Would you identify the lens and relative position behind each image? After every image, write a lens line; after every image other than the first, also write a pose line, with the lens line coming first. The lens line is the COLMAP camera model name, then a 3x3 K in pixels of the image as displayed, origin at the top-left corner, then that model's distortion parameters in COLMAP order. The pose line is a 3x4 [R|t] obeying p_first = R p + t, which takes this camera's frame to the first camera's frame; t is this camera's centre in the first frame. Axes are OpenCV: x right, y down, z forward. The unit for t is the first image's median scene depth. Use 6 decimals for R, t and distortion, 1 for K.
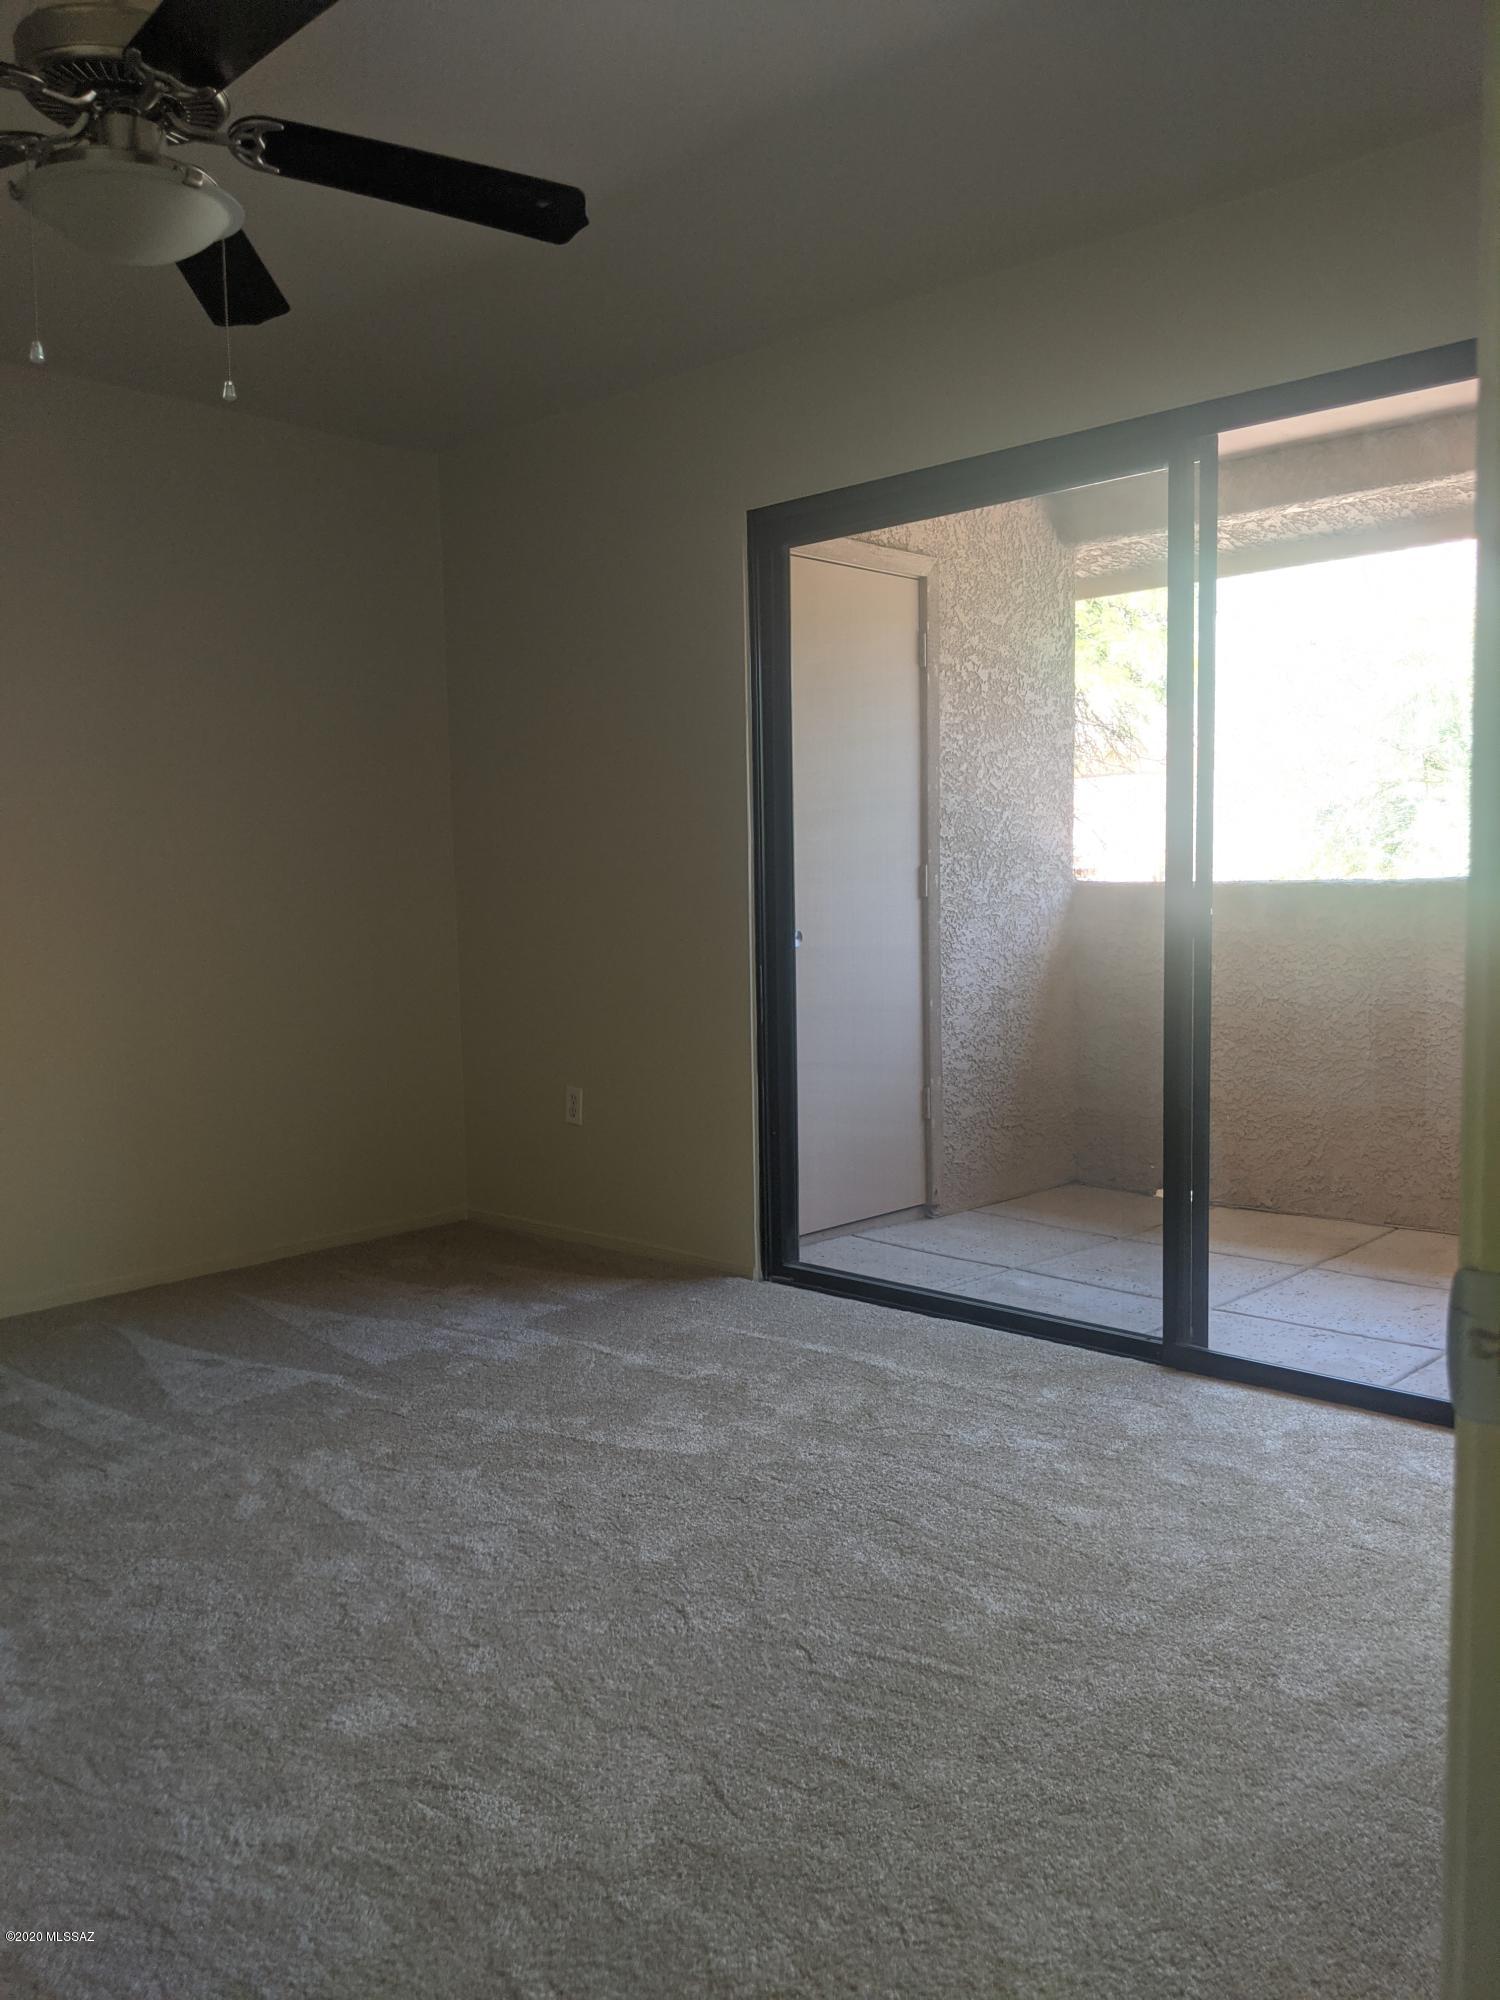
lens RADIAL K [[1618.3, 0, 755.5], [0, 1618.3, 1011.4], [0, 0, 1]] dist [0.086806, -0.129531]
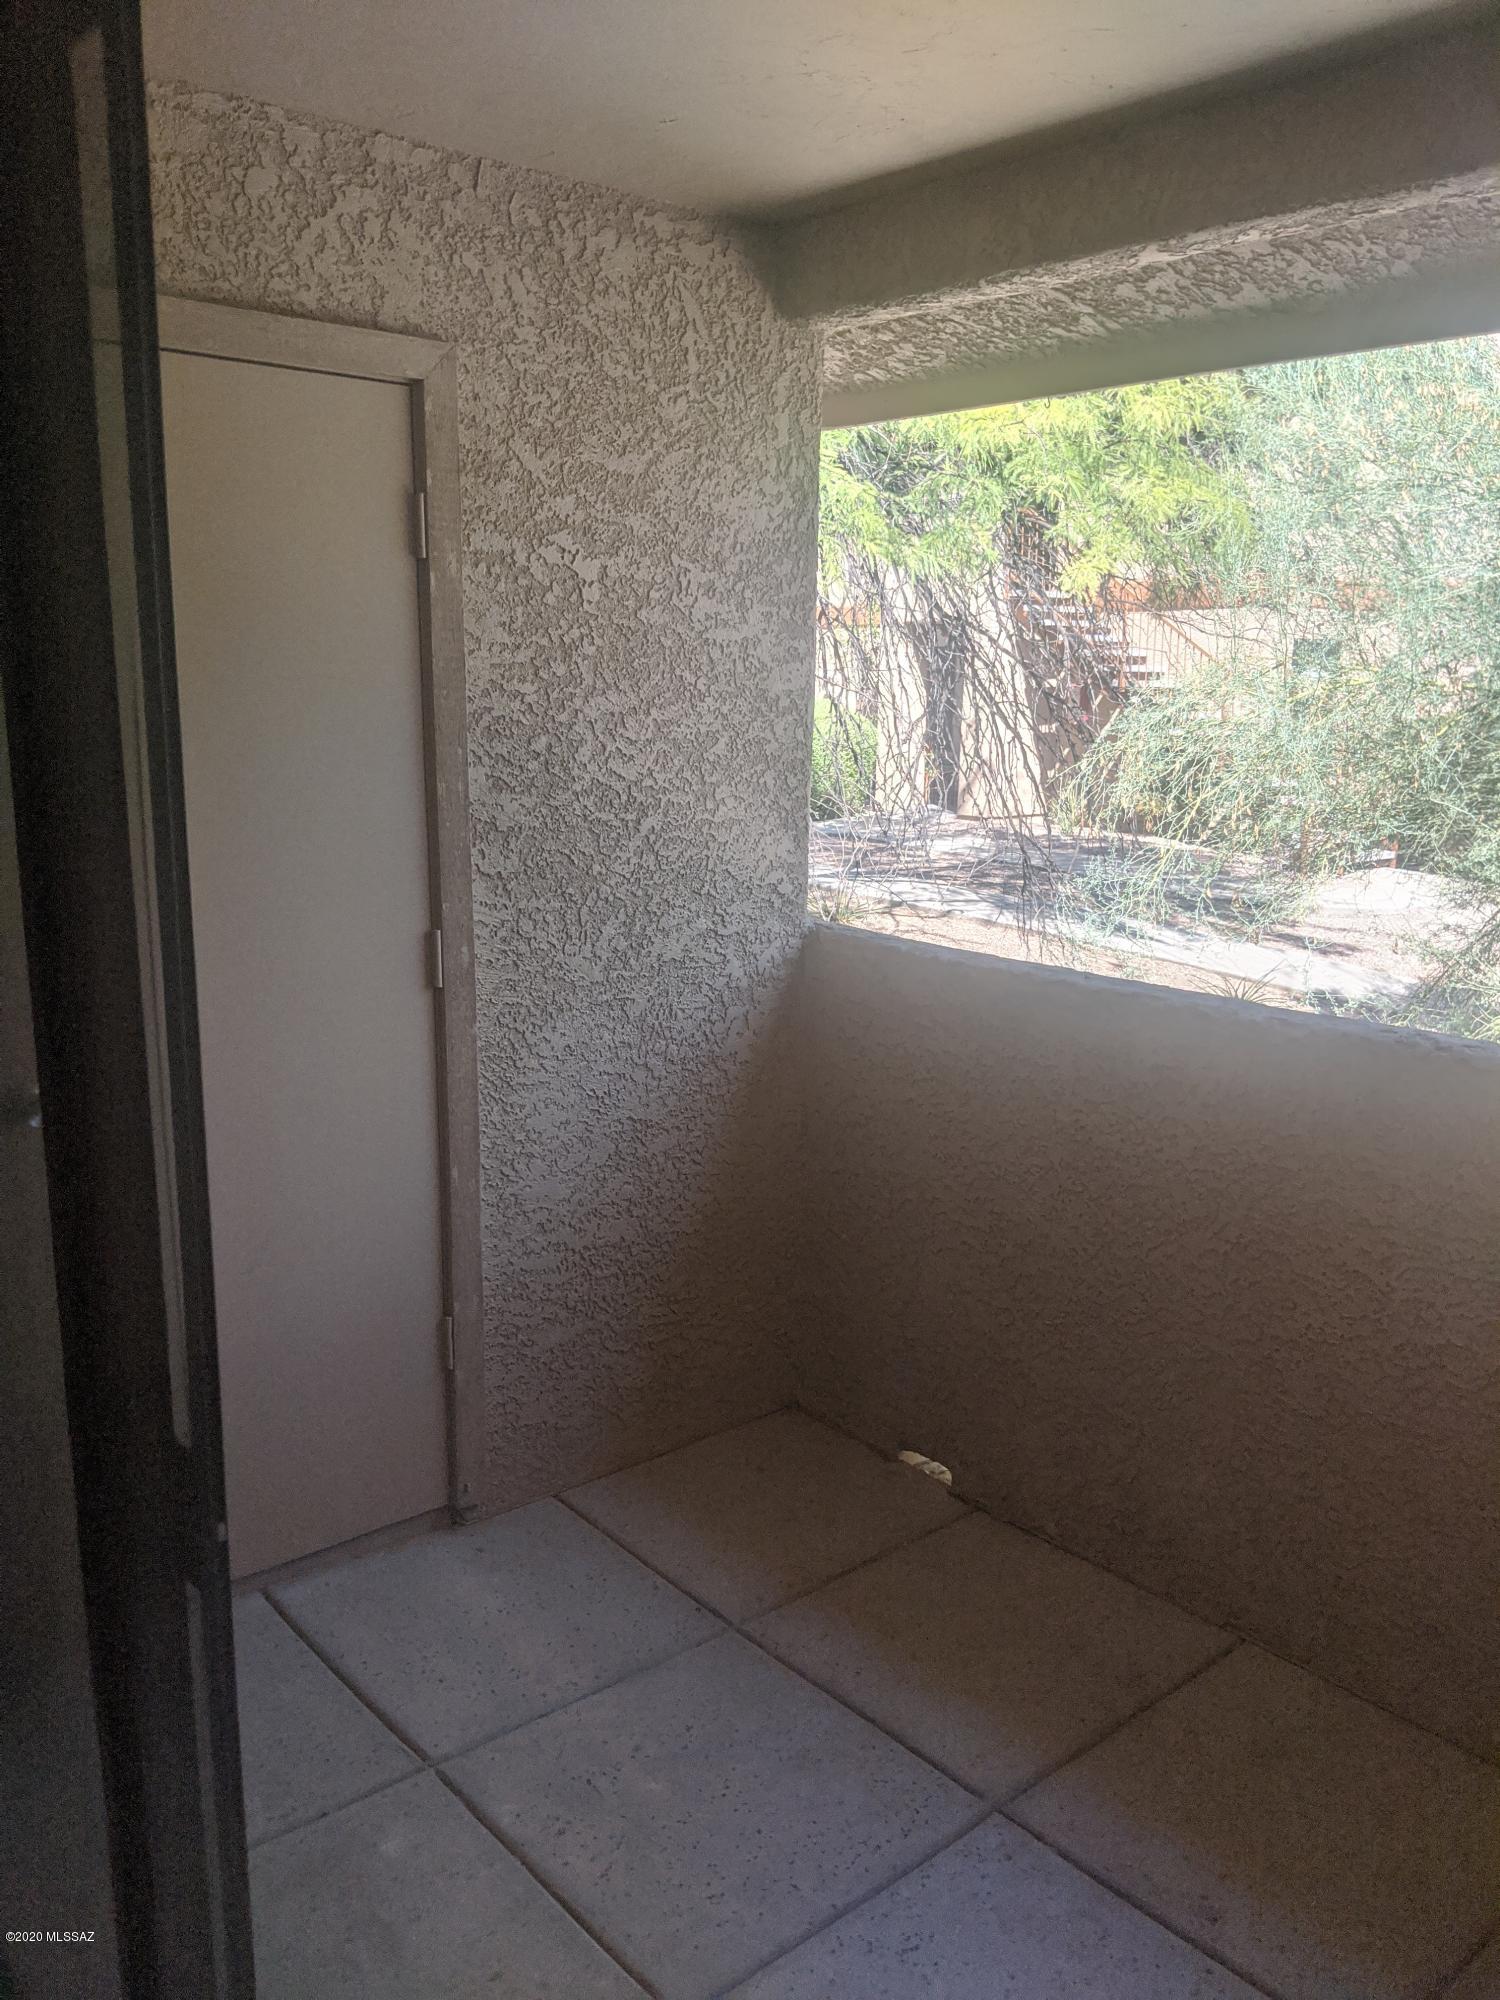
lens RADIAL K [[1634.2, 0, 785.2], [0, 1634.2, 1041.8], [0, 0, 1]] dist [0.085996, -0.129133]
pose [[0.994855, 0.053086, -0.086292, 0.259341], [-0.040807, 0.989549, 0.138303, -0.128563], [0.092732, -0.134070, 0.986624, 0.438141]]
